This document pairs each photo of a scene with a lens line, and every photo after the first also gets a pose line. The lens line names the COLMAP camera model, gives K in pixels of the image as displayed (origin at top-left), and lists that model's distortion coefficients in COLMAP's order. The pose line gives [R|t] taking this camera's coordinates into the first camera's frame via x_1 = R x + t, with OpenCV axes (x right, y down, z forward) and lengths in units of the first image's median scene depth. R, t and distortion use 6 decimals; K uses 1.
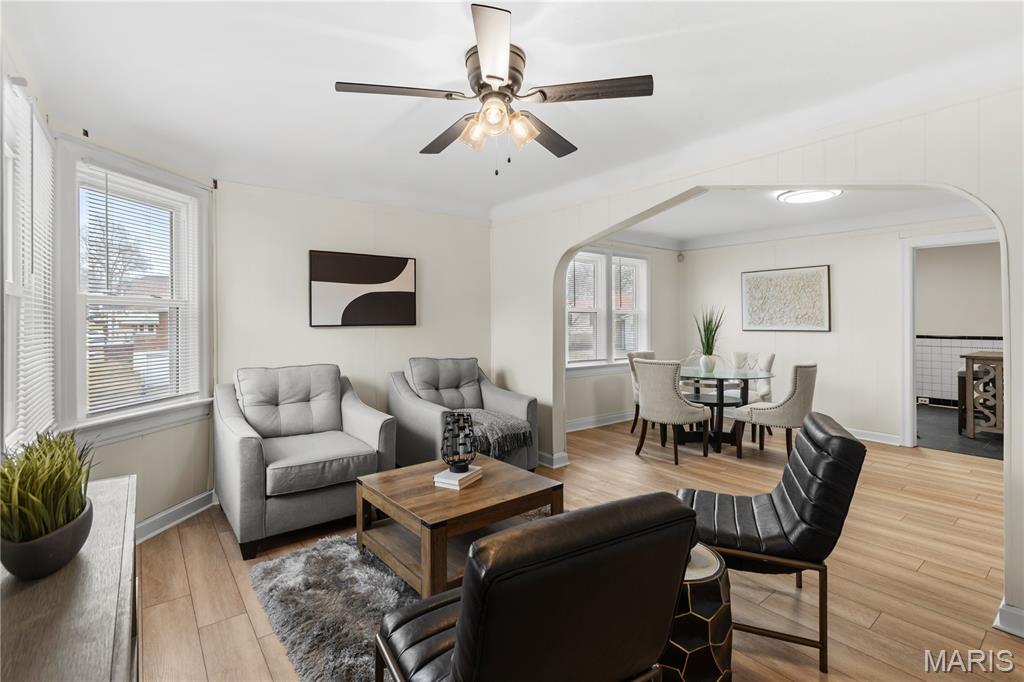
lens RADIAL K [[475.4, 0, 512.1], [0, 475.4, 319.4], [0, 0, 1]] dist [-0.000173, 0.000481]
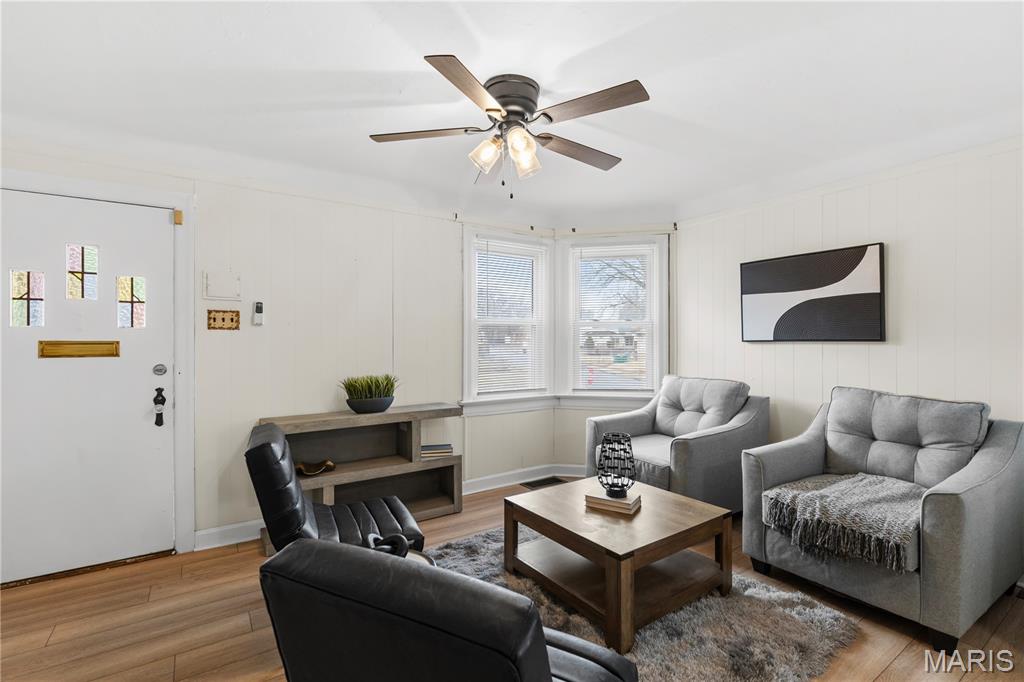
lens RADIAL K [[469.8, 0, 514.7], [0, 469.8, 338.8], [0, 0, 1]] dist [0.002204, -0.000009]
pose [[-0.071911, -0.000872, -0.997411, 0.410460], [0.003686, 0.999993, -0.001140, 0.006383], [0.997404, -0.003759, -0.071907, 0.433413]]
